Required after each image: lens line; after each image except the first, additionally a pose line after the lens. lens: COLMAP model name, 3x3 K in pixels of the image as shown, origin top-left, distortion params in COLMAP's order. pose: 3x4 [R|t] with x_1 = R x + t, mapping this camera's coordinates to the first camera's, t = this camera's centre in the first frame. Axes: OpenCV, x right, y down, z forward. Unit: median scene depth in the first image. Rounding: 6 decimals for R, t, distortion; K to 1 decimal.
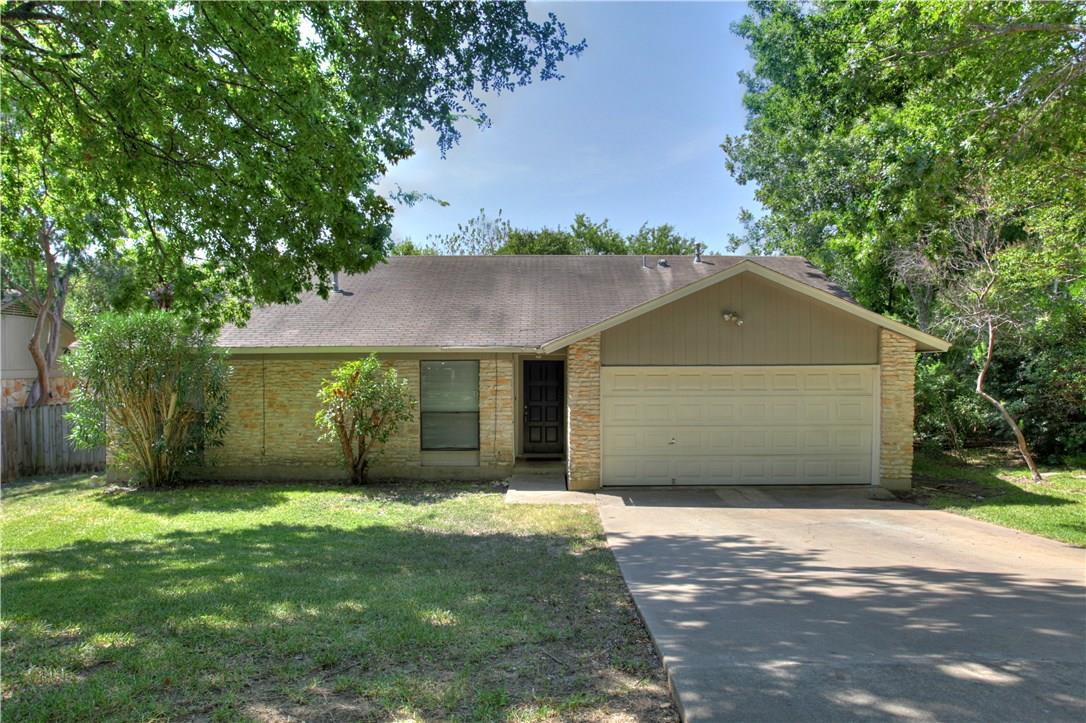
lens RADIAL K [[762.1, 0, 543.0], [0, 762.1, 361.5], [0, 0, 1]] dist [-0.028545, -0.002526]
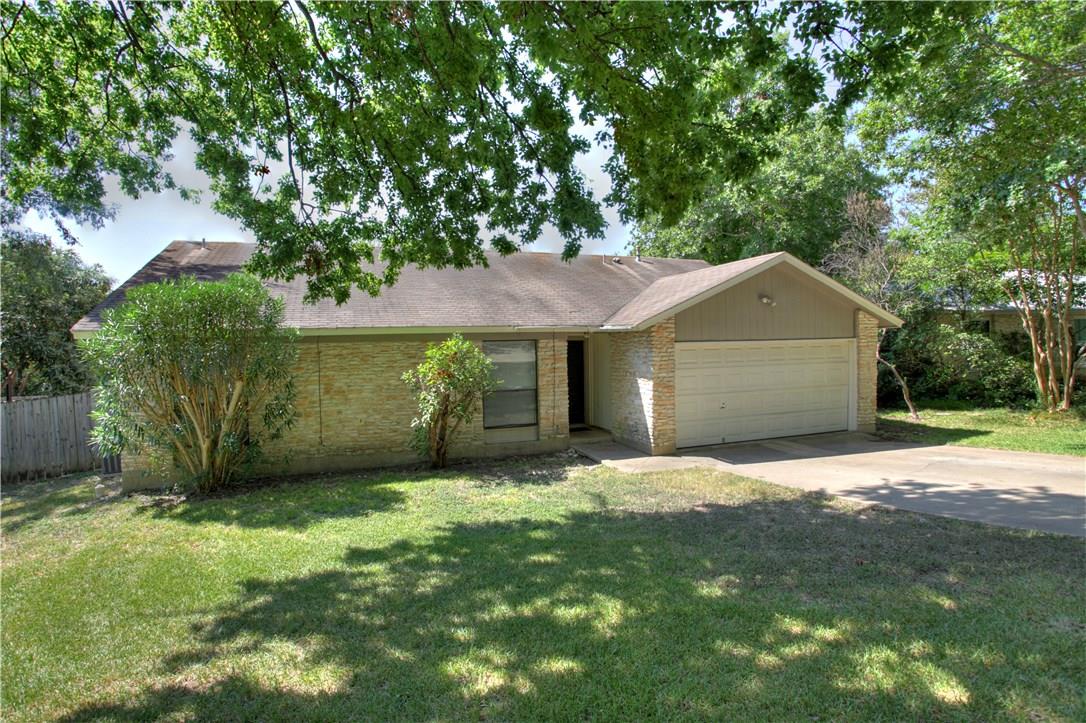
lens RADIAL K [[561.8, 0, 538.0], [0, 561.8, 359.9], [0, 0, 1]] dist [-0.072105, 0.032600]
pose [[0.935048, -0.025694, 0.353589, -0.386319], [0.020891, 0.999630, 0.017395, 0.013374], [-0.353905, -0.008879, 0.935239, 0.296317]]
